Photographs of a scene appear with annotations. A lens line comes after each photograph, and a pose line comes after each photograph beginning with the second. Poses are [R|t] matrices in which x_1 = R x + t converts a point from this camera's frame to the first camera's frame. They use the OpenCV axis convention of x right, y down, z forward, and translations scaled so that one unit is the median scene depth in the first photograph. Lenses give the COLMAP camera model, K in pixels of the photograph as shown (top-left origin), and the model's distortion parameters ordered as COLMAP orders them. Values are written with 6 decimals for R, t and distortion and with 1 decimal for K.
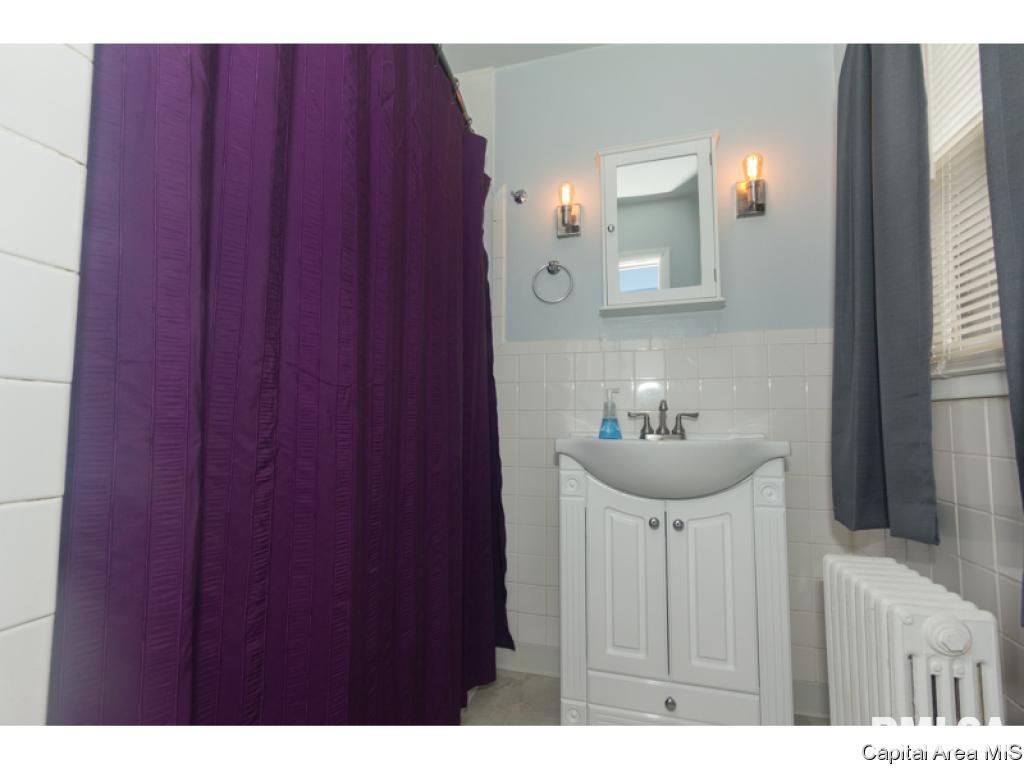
lens RADIAL K [[475.9, 0, 512.0], [0, 475.9, 386.7], [0, 0, 1]] dist [0.008788, -0.001625]
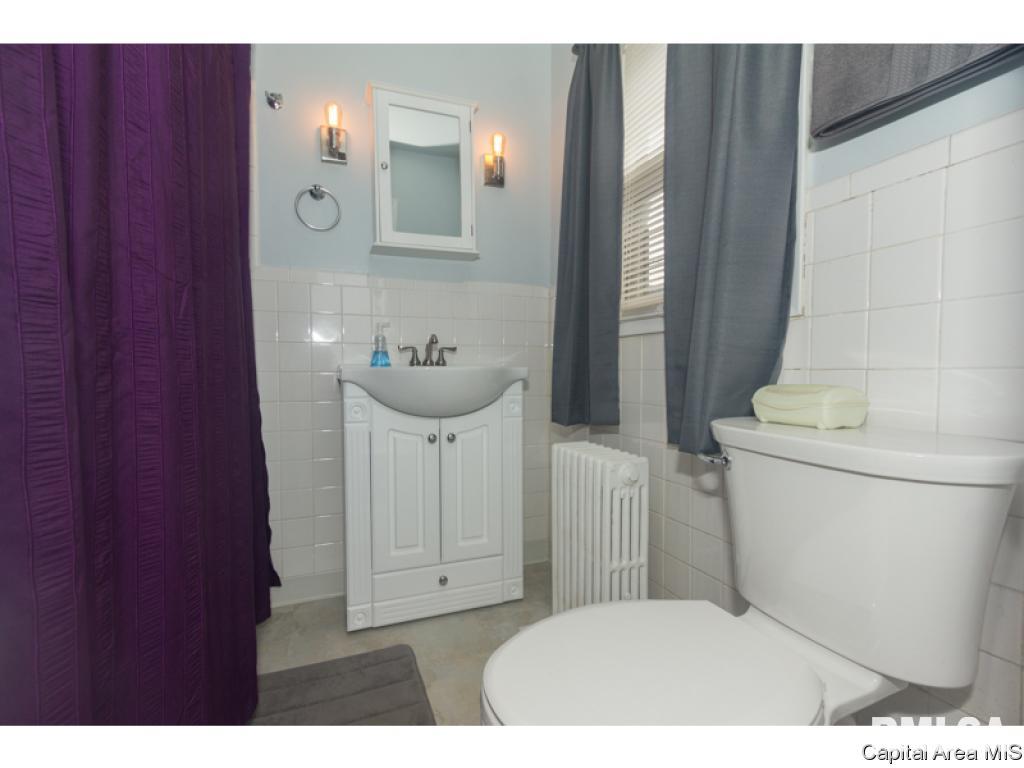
lens RADIAL K [[475.9, 0, 489.0], [0, 475.9, 390.3], [0, 0, 1]] dist [0.008788, -0.001625]
pose [[0.796151, -0.022112, 0.604694, -0.263501], [-0.038852, 0.995402, 0.087552, 0.055129], [-0.603850, -0.093198, 0.791631, 0.002738]]
